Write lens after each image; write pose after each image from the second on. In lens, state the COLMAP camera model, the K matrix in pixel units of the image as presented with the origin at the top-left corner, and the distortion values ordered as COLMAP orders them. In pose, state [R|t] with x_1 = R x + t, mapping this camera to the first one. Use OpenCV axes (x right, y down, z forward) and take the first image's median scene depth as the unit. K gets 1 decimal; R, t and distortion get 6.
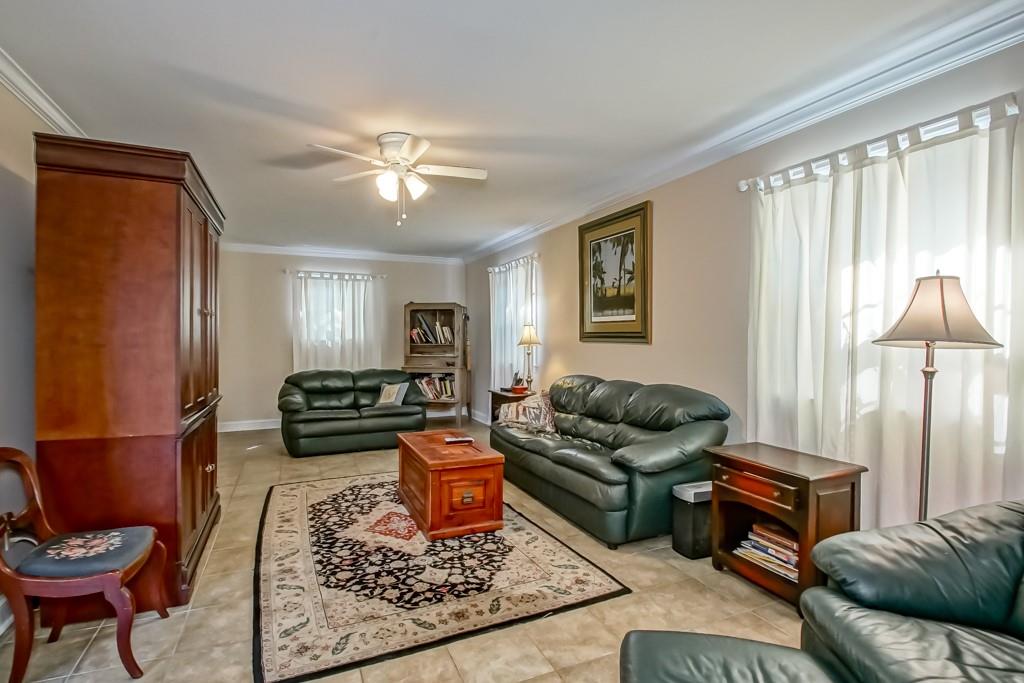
lens RADIAL K [[466.7, 0, 509.8], [0, 466.7, 346.0], [0, 0, 1]] dist [-0.012556, -0.003960]
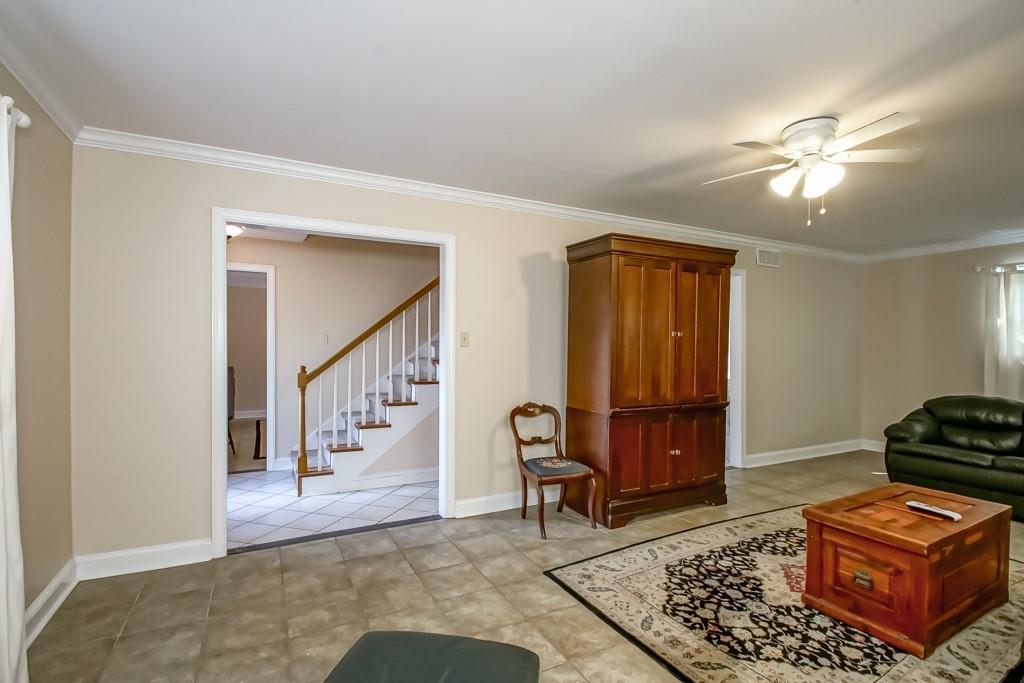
lens RADIAL K [[466.7, 0, 512.6], [0, 466.7, 341.1], [0, 0, 1]] dist [-0.012556, -0.003960]
pose [[0.079019, -0.013326, -0.996784, 0.663245], [-0.024453, 0.999584, -0.015302, -0.021740], [0.996573, 0.025584, 0.078660, 0.450365]]
